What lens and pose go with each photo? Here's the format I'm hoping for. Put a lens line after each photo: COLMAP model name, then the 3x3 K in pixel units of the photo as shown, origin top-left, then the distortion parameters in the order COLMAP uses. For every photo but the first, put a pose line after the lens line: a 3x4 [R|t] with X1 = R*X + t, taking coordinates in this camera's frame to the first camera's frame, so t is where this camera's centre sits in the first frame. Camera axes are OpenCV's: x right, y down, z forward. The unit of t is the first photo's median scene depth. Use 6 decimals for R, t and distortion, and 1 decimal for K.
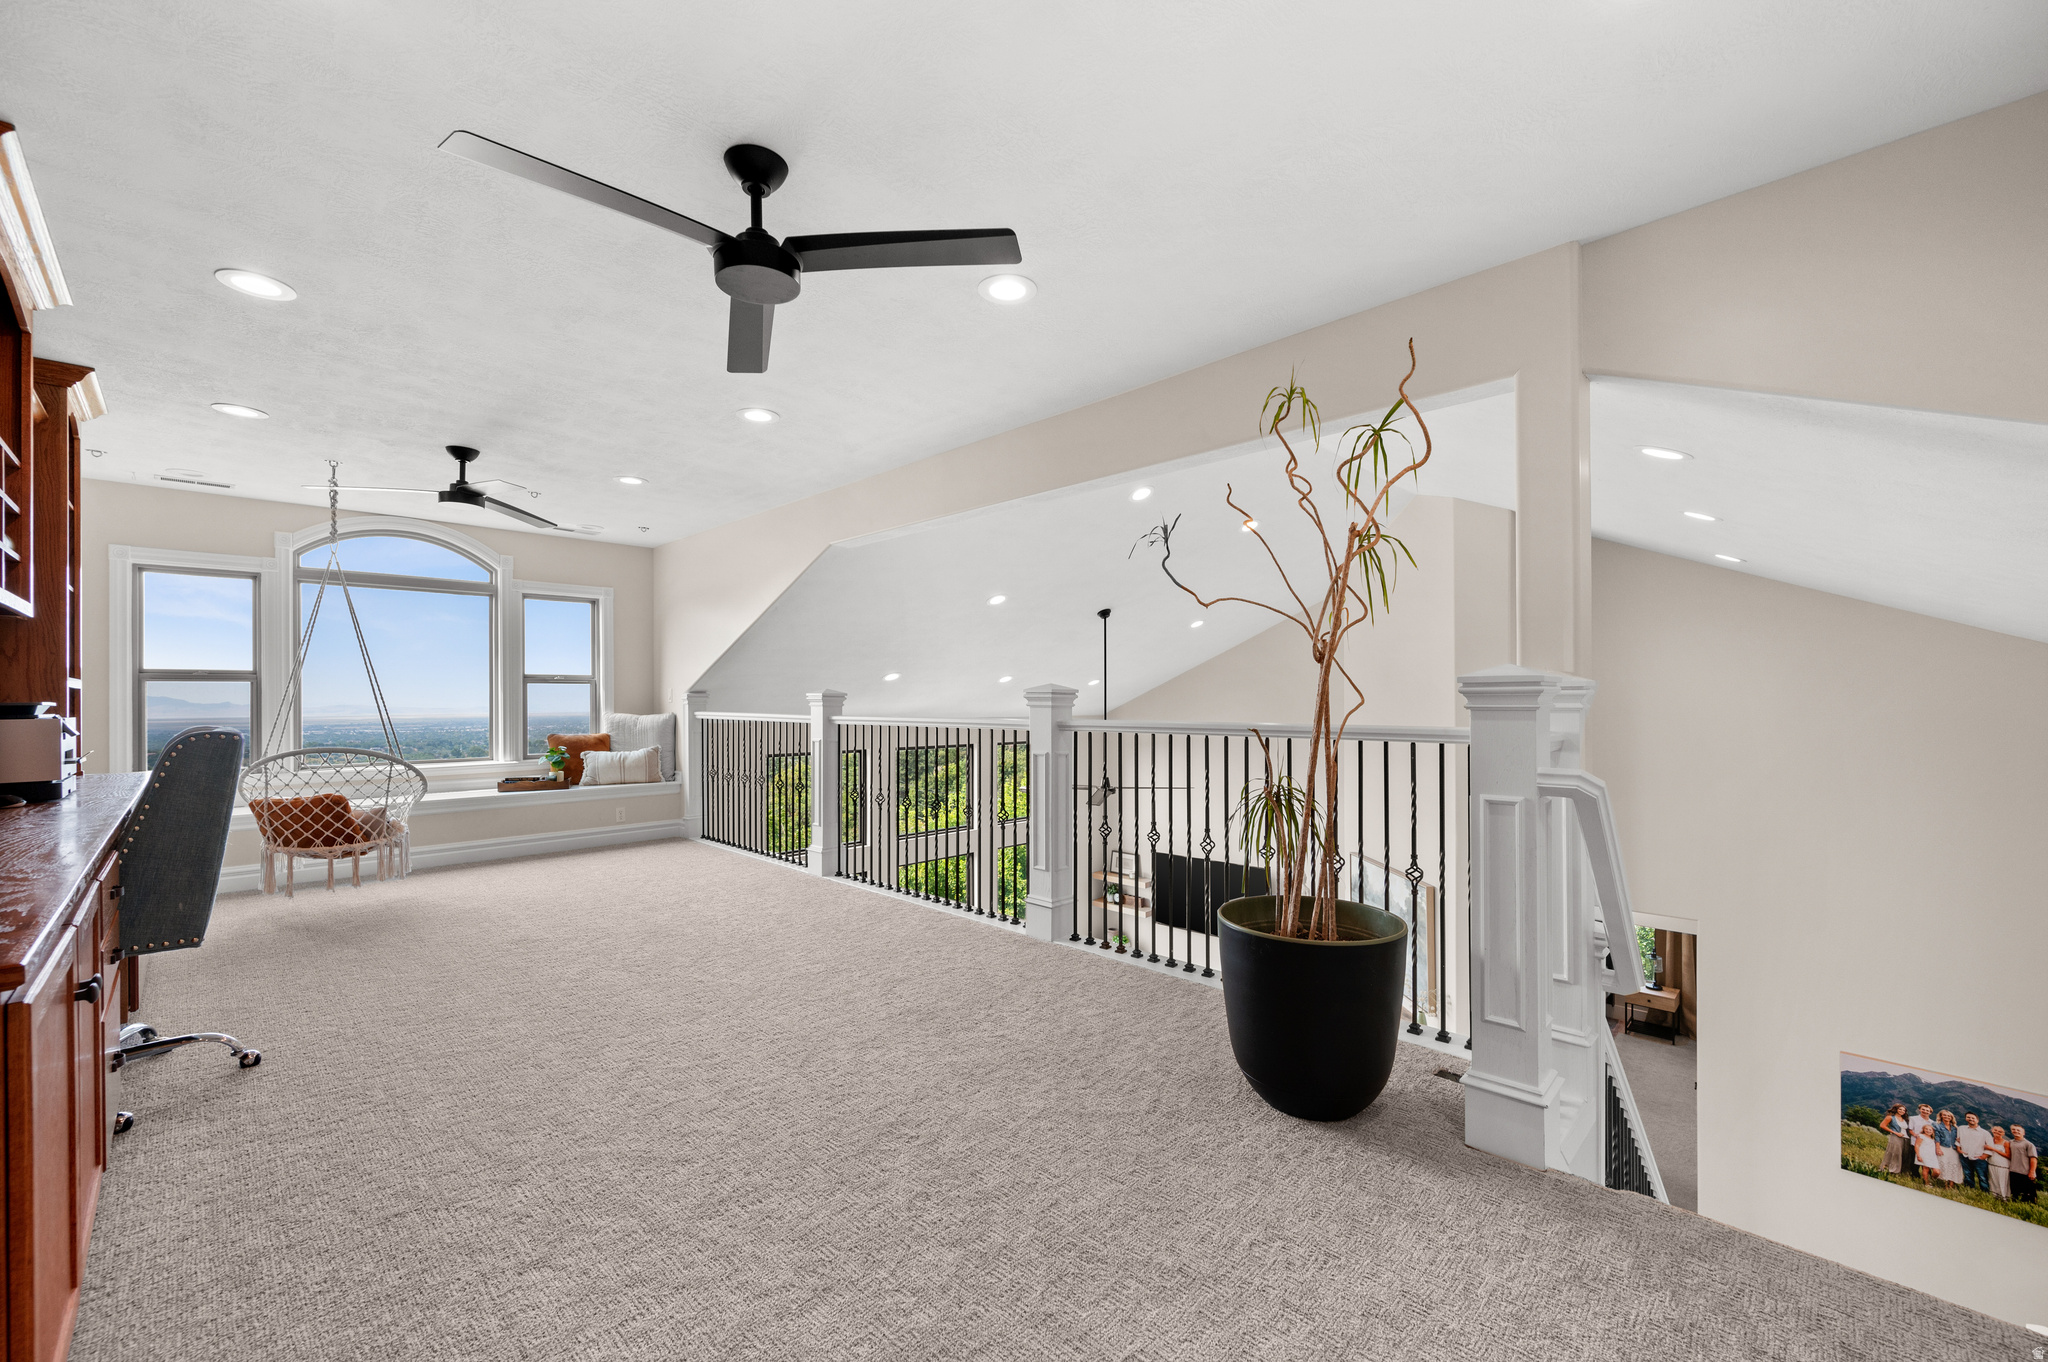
lens RADIAL K [[819.9, 0, 1019.6], [0, 819.9, 693.1], [0, 0, 1]] dist [0.001149, 0.000162]
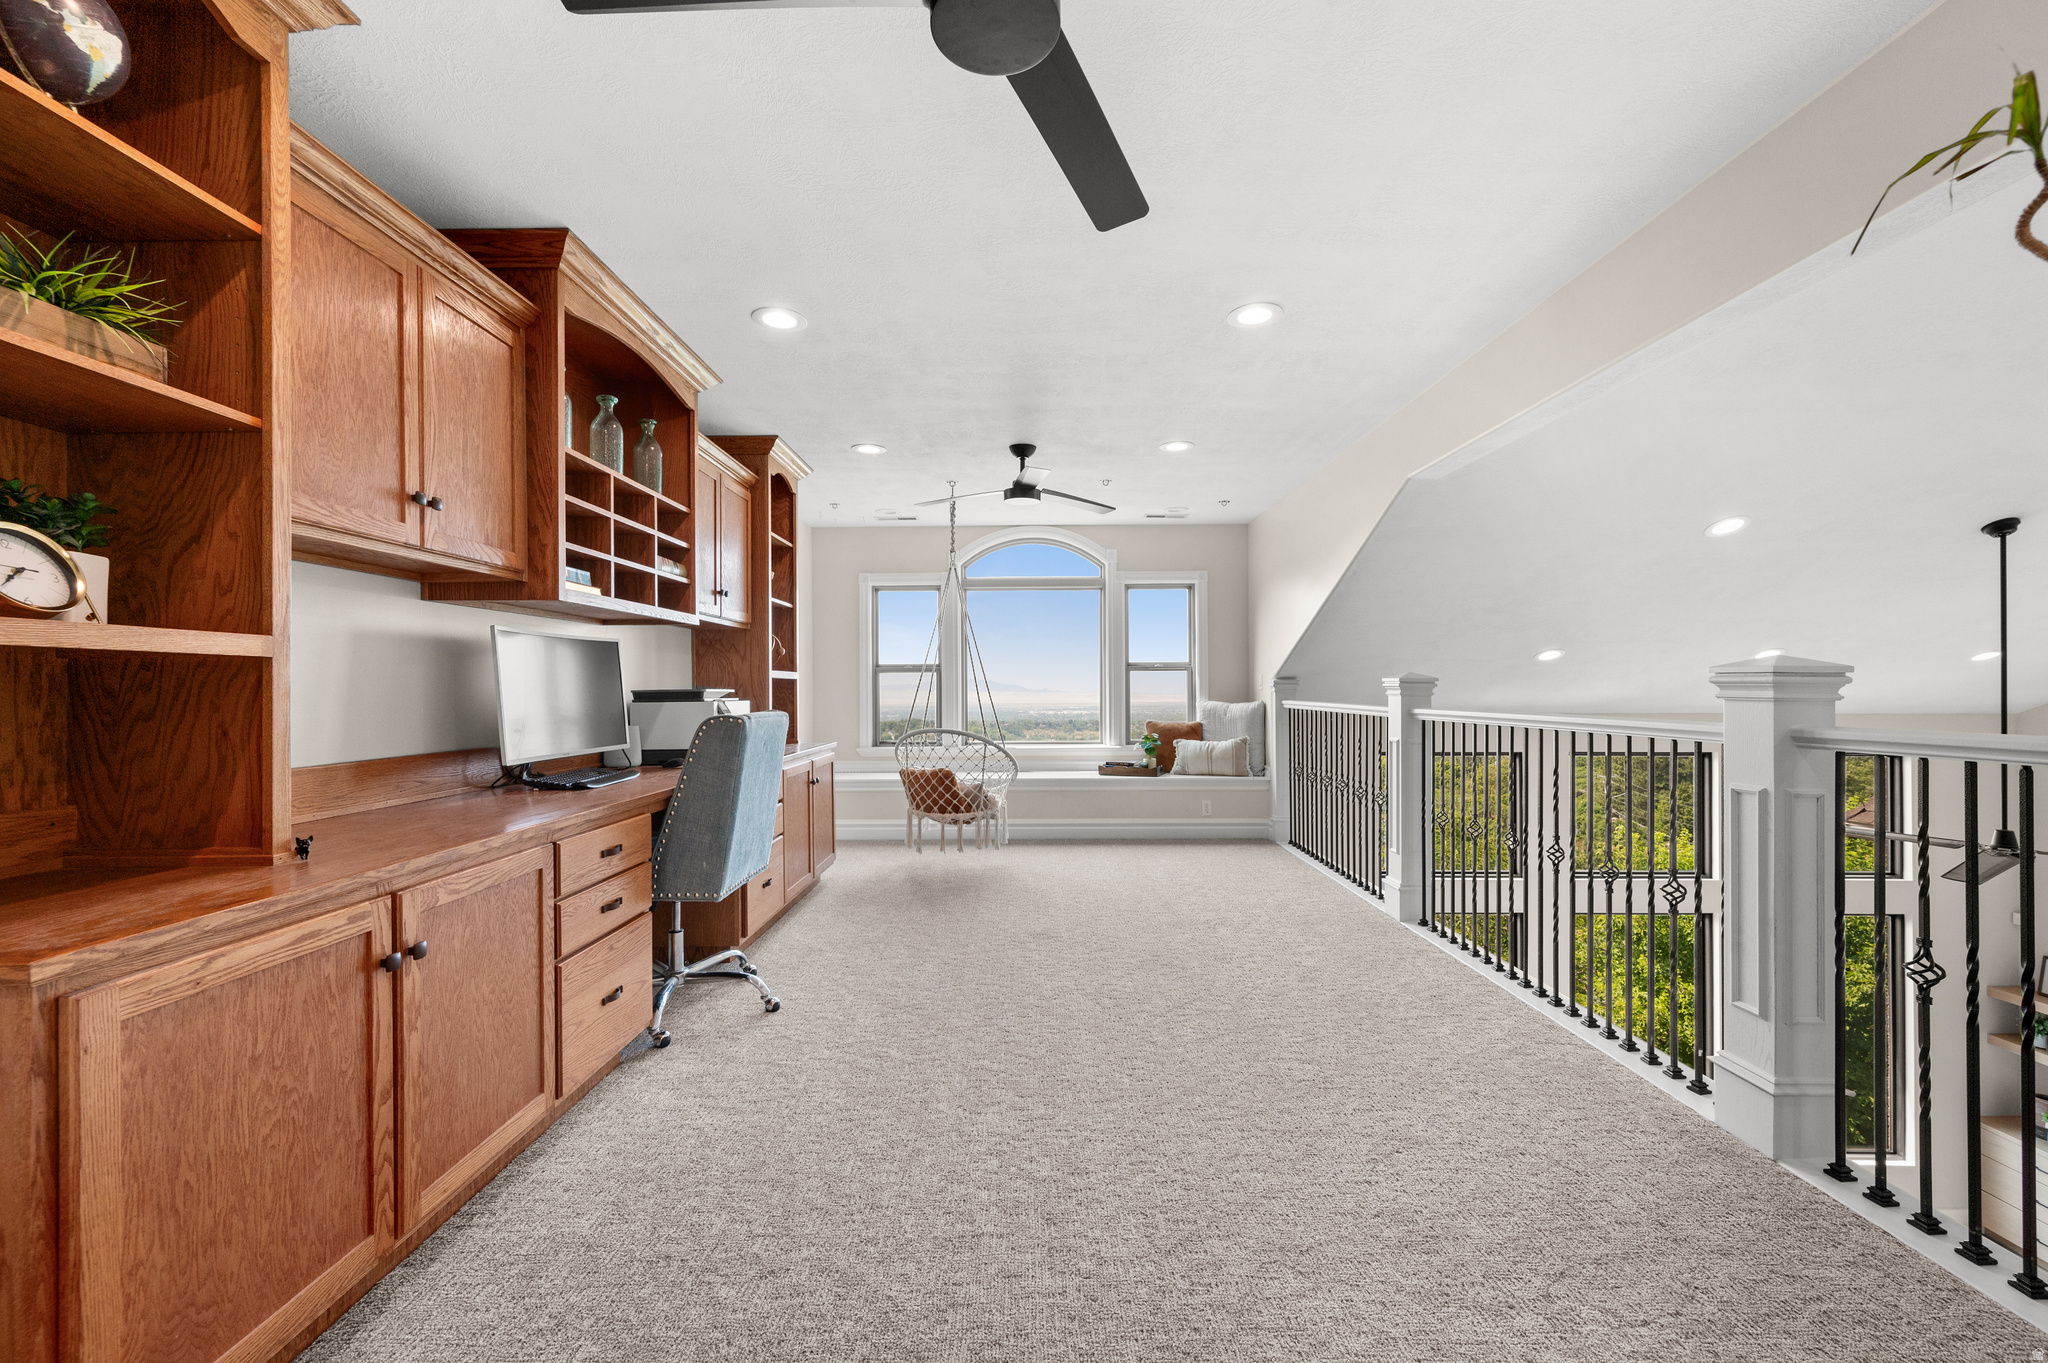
lens RADIAL K [[819.9, 0, 1027.7], [0, 819.9, 684.3], [0, 0, 1]] dist [0.001149, 0.000162]
pose [[0.699502, -0.002923, -0.714625, 0.059641], [0.006659, 0.999975, 0.002428, 0.001811], [0.714600, -0.006457, 0.699503, 0.232514]]
